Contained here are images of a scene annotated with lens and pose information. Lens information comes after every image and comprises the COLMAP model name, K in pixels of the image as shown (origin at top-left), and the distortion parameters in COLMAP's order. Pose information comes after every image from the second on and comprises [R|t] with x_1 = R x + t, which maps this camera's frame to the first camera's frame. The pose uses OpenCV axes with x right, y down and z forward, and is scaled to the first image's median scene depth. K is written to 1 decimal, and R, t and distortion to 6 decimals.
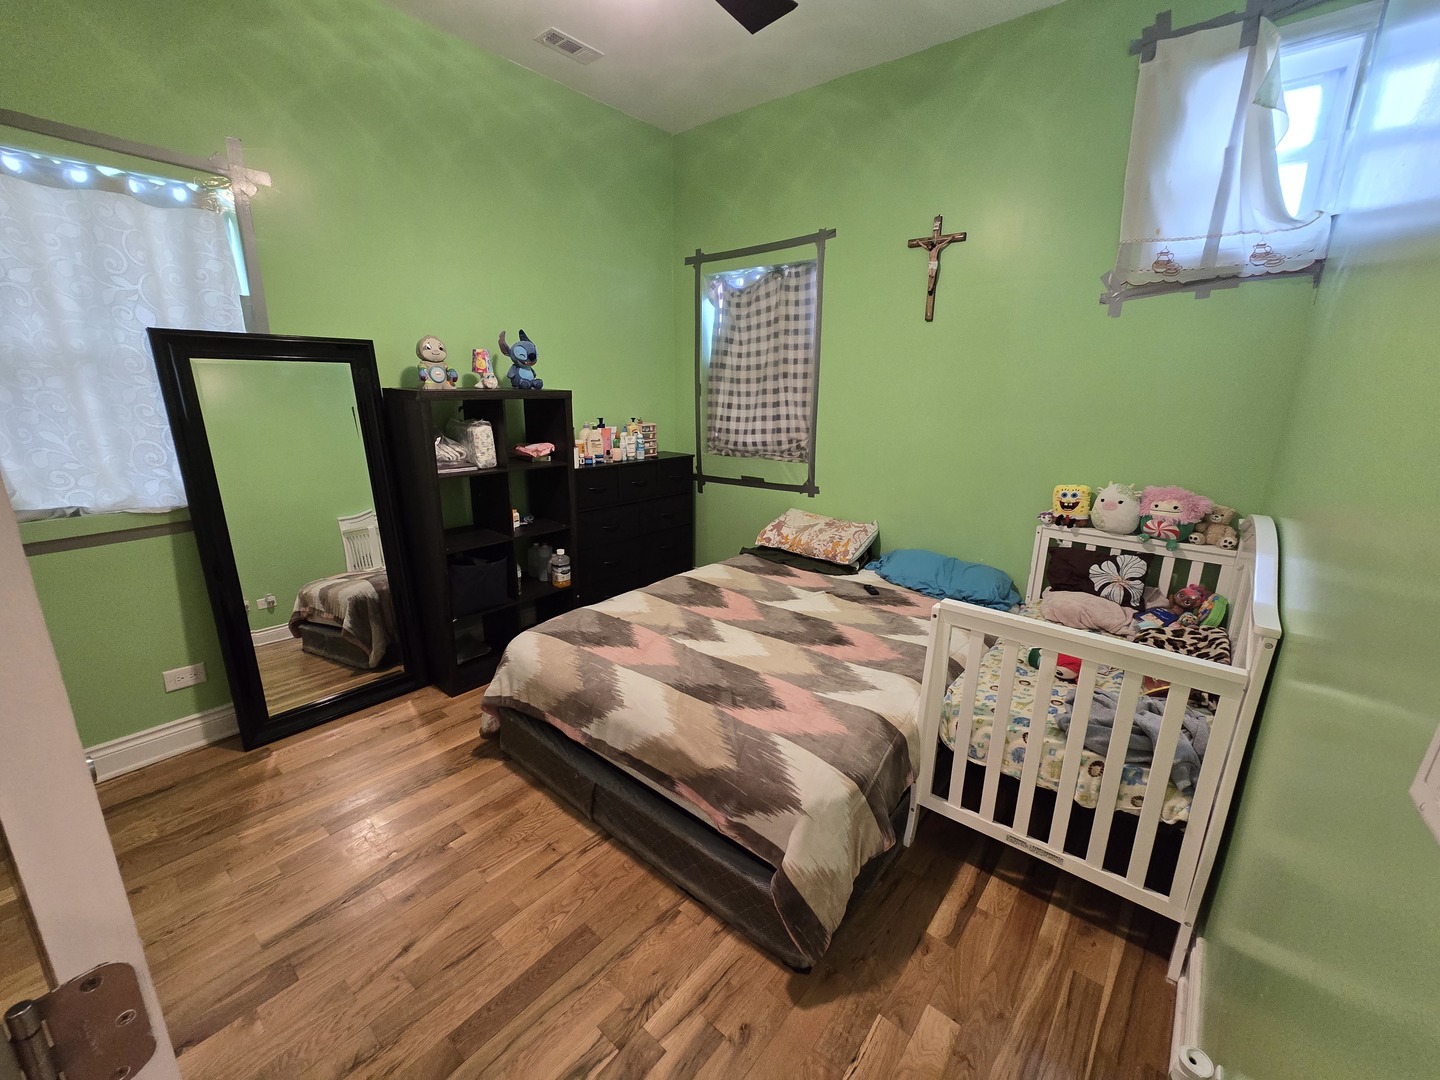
lens RADIAL K [[588.4, 0, 716.3], [0, 588.4, 538.4], [0, 0, 1]] dist [-0.003204, 0.001170]
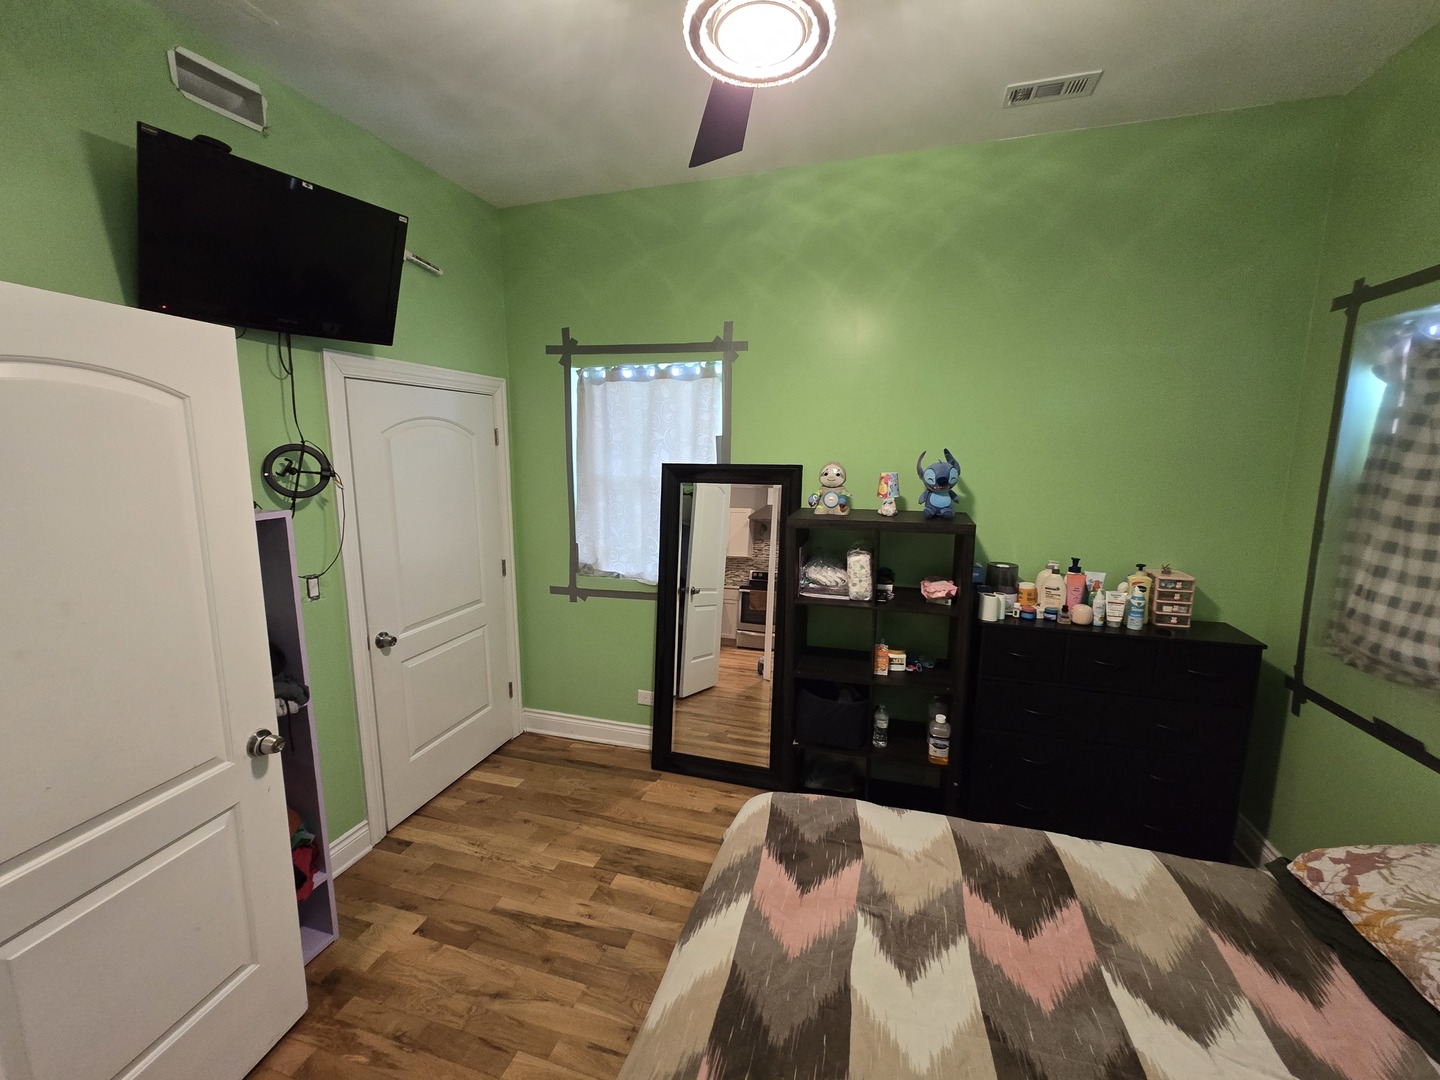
lens RADIAL K [[588.4, 0, 715.5], [0, 588.4, 540.0], [0, 0, 1]] dist [-0.003204, 0.001170]
pose [[0.397234, 0.134382, -0.907825, 0.329676], [-0.230394, 0.972143, 0.043090, -0.192368], [0.888326, 0.192041, 0.417129, 0.388972]]
